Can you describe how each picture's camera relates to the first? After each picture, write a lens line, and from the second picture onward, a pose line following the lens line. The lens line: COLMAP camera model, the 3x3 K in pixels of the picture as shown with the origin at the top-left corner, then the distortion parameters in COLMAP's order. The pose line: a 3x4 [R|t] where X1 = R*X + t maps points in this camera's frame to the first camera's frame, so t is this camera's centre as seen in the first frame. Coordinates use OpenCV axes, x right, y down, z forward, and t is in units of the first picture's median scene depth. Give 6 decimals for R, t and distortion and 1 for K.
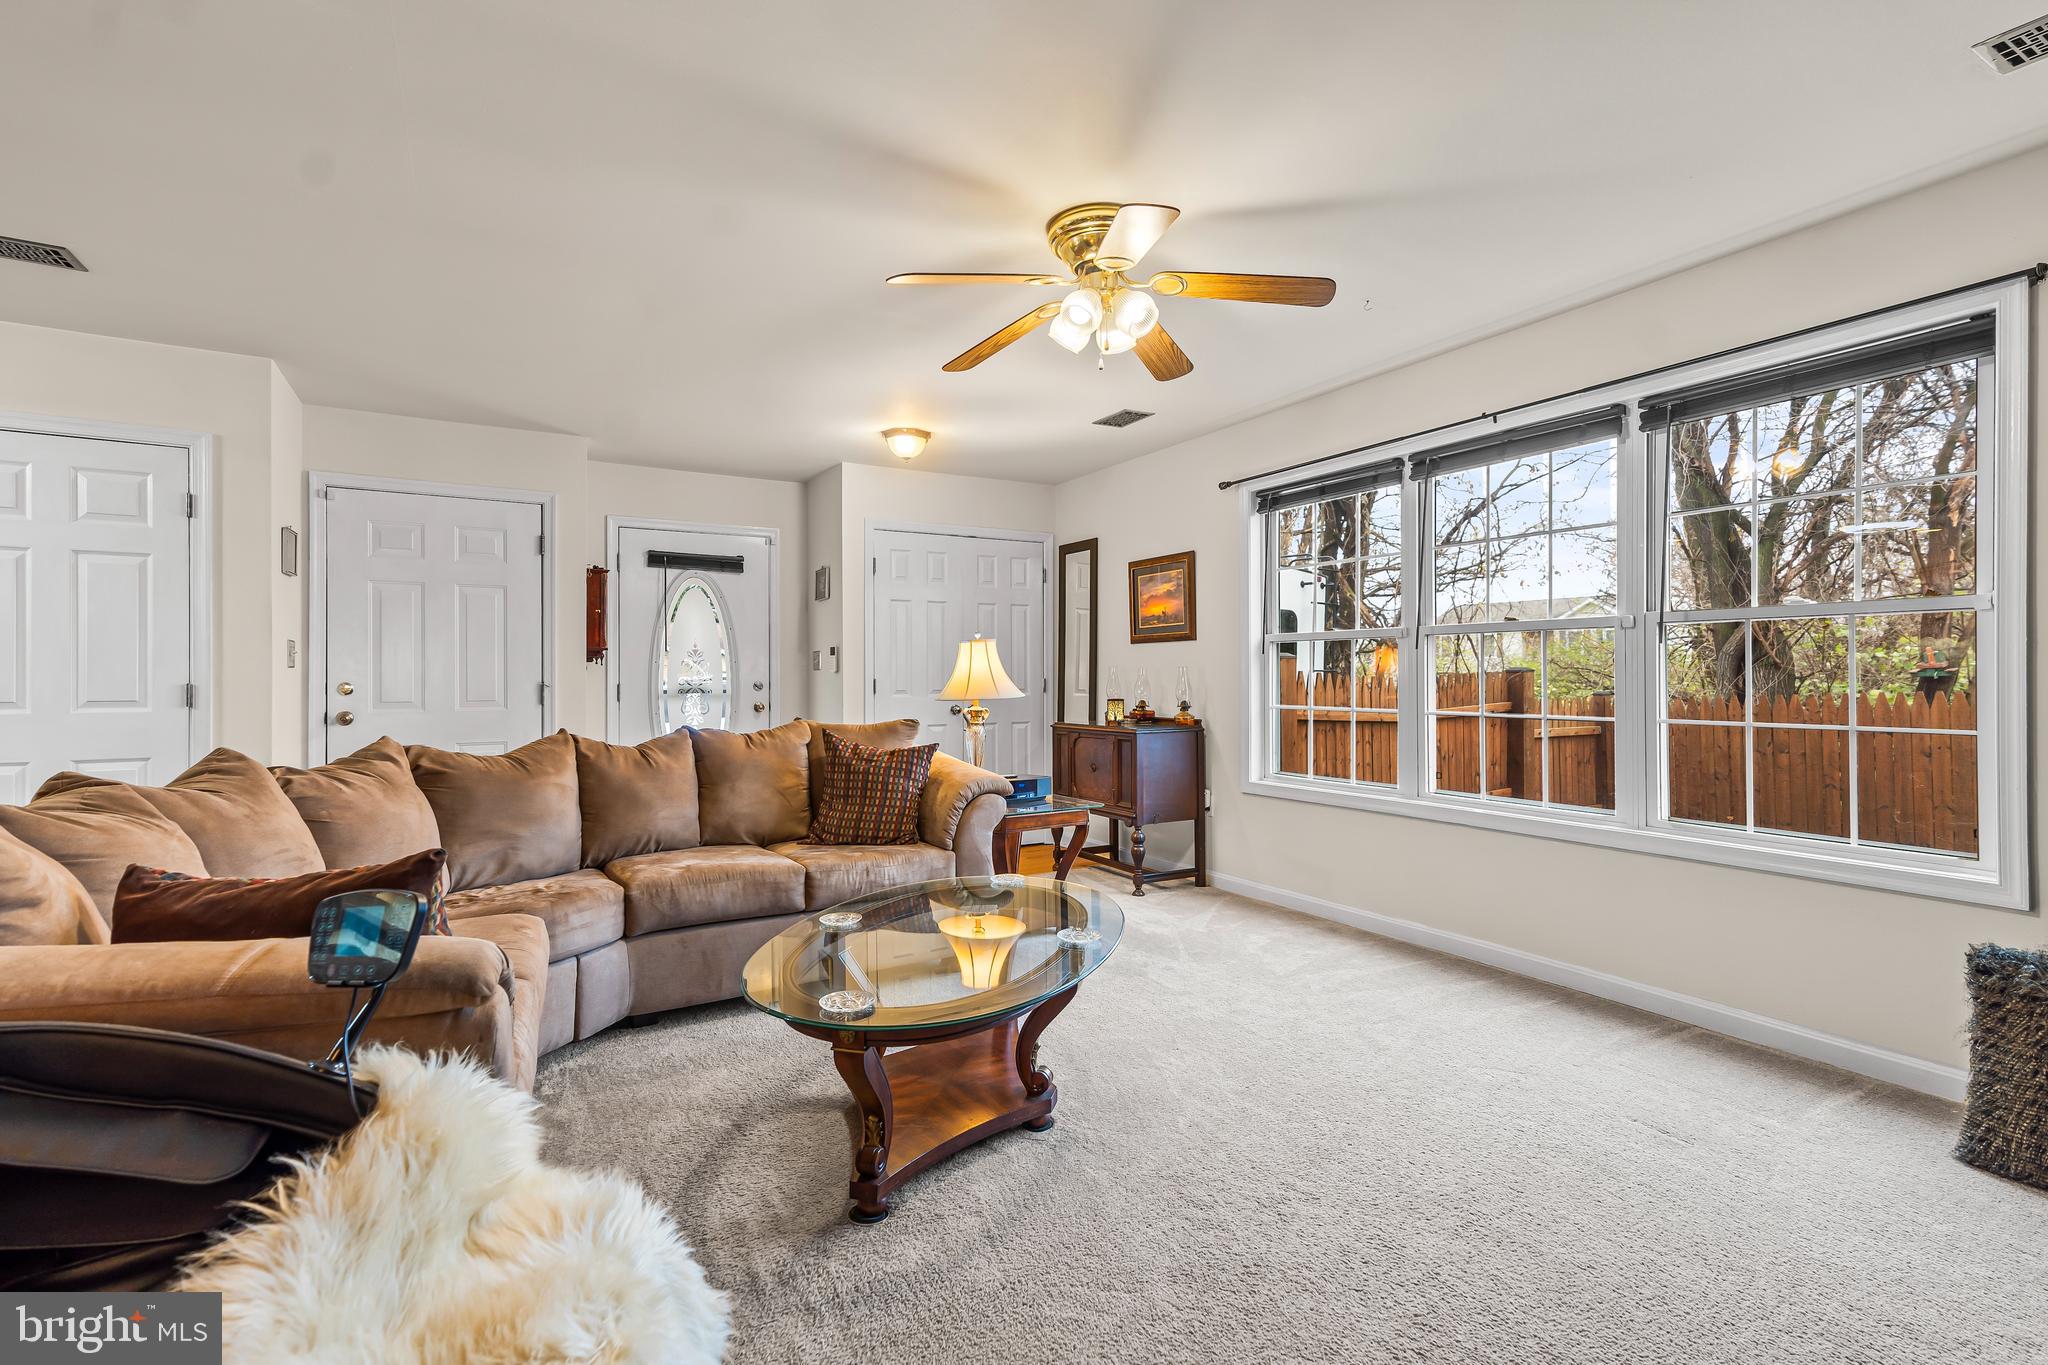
lens RADIAL K [[934.6, 0, 1021.5], [0, 934.6, 677.2], [0, 0, 1]] dist [-0.002952, 0.002372]
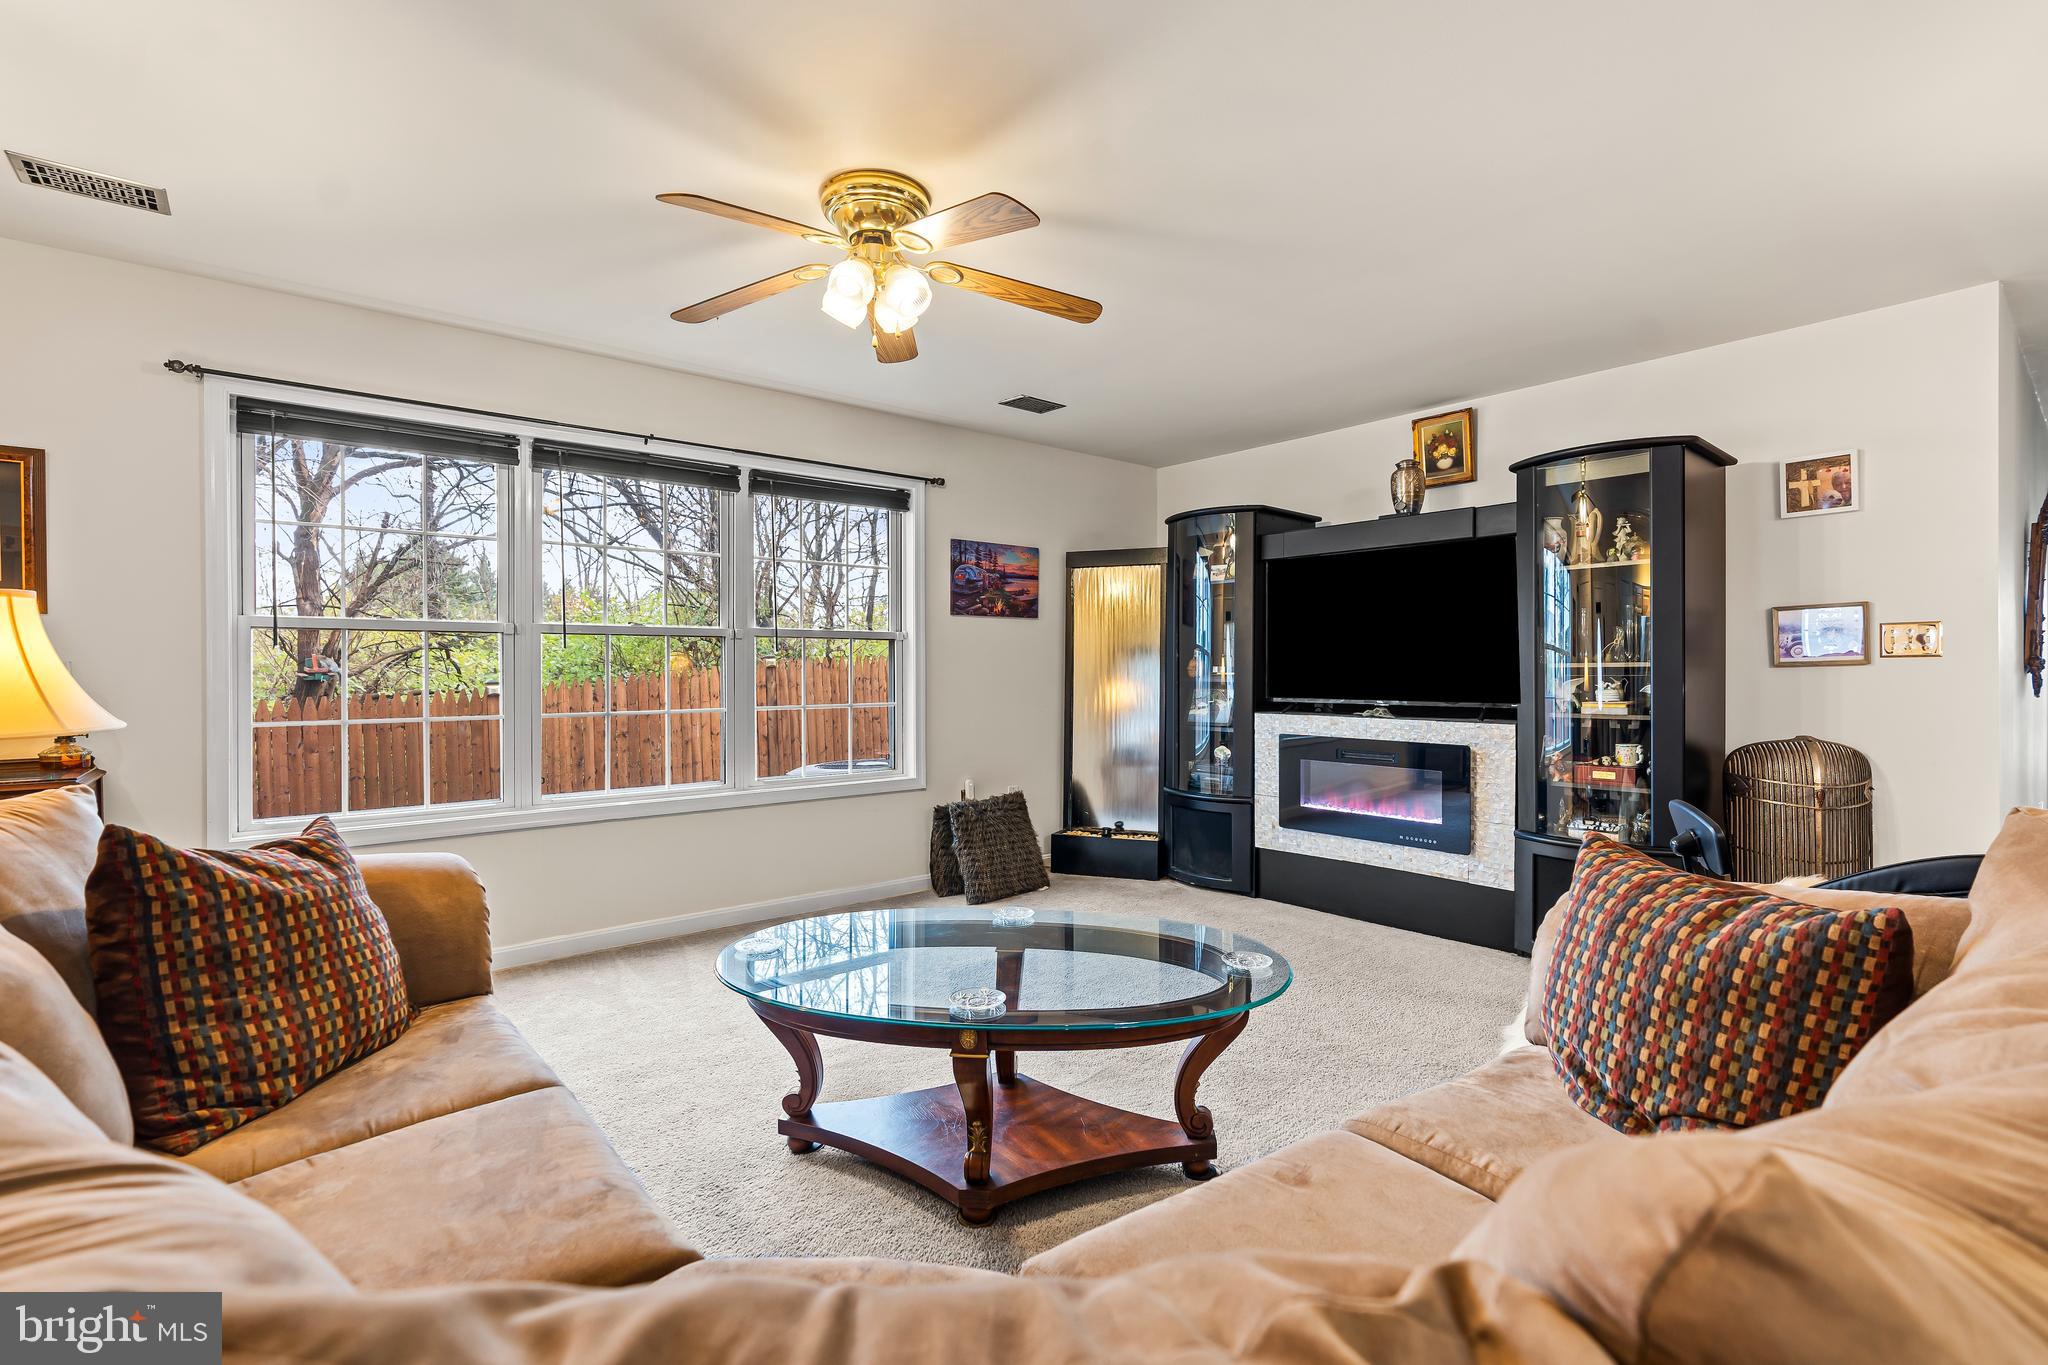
lens RADIAL K [[934.6, 0, 1010.5], [0, 934.6, 676.7], [0, 0, 1]] dist [-0.002952, 0.002372]
pose [[-0.179371, -0.001867, 0.983780, -0.475696], [0.009095, 0.999952, 0.003556, -0.000163], [-0.983740, 0.009586, -0.179345, 0.570393]]
